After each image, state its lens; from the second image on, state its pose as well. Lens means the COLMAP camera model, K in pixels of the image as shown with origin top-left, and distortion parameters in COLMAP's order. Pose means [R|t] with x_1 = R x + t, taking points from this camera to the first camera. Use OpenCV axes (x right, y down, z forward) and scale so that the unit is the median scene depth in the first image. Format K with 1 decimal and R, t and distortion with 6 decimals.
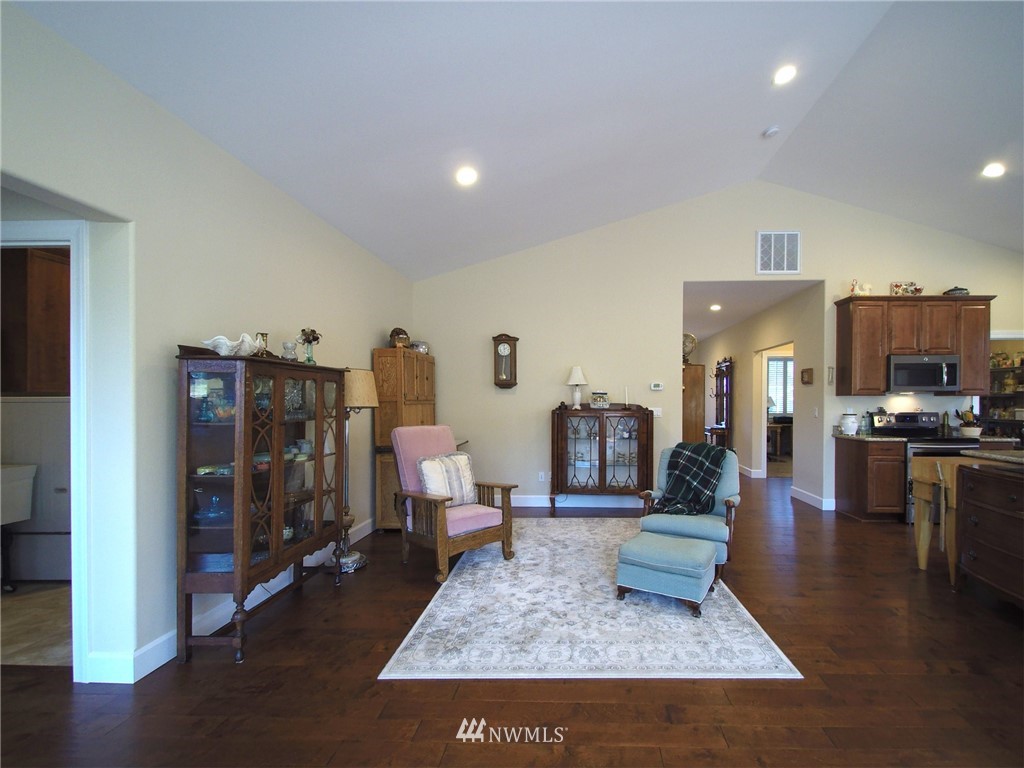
lens RADIAL K [[472.2, 0, 556.6], [0, 472.2, 407.2], [0, 0, 1]] dist [-0.000543, -0.000361]
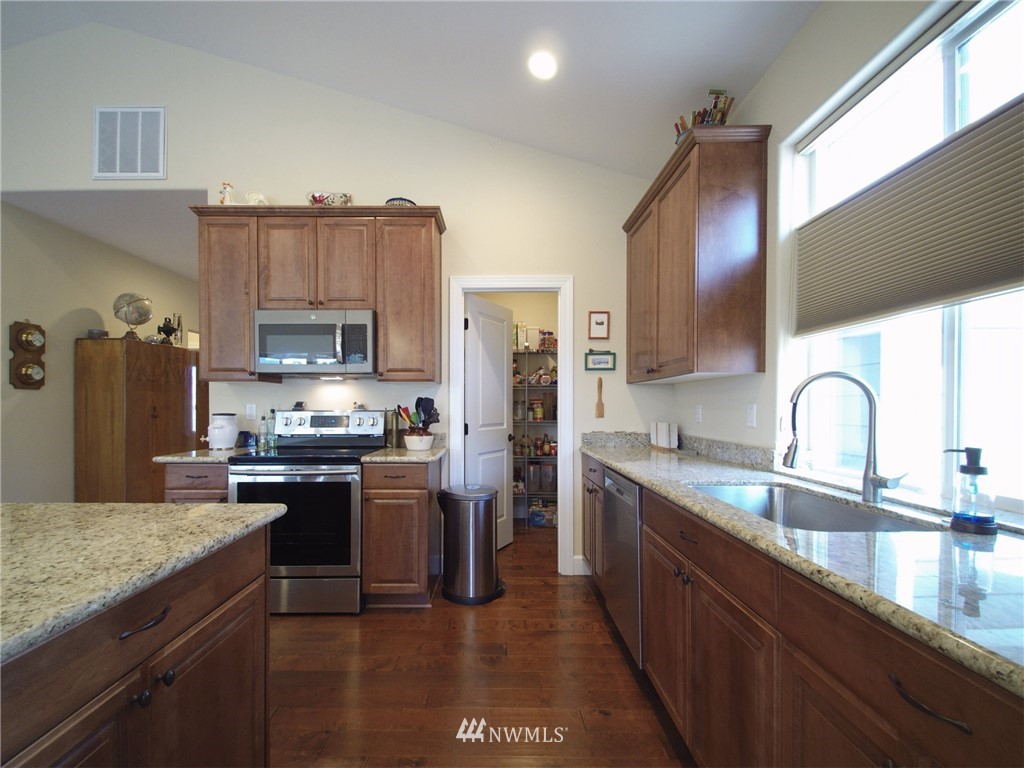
lens RADIAL K [[448.8, 0, 490.1], [0, 448.8, 410.8], [0, 0, 1]] dist [0.001047, -0.000057]
pose [[0.999512, -0.001195, 0.031226, 0.910316], [0.001335, 0.999989, -0.004446, 0.013852], [-0.031220, 0.004486, 0.999502, 0.421630]]
